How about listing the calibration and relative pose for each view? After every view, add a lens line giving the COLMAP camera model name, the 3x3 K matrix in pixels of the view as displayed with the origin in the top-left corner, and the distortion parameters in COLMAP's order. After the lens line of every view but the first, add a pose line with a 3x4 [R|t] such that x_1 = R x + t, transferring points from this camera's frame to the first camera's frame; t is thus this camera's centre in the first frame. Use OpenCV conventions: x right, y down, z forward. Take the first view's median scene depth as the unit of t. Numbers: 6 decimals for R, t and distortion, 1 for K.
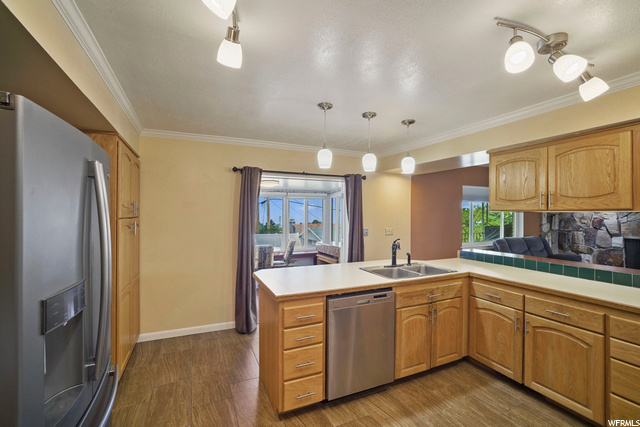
lens RADIAL K [[283.5, 0, 320.4], [0, 283.5, 214.3], [0, 0, 1]] dist [-0.018560, 0.000981]
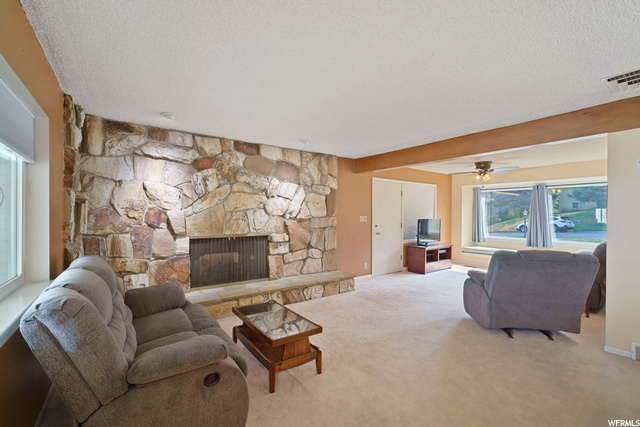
lens RADIAL K [[283.5, 0, 317.6], [0, 283.5, 214.2], [0, 0, 1]] dist [-0.018560, 0.000981]
pose [[-0.183825, -0.005772, 0.982942, 0.347878], [-0.002968, 0.999981, 0.005317, 0.021210], [-0.982954, -0.001940, -0.183839, 0.762629]]
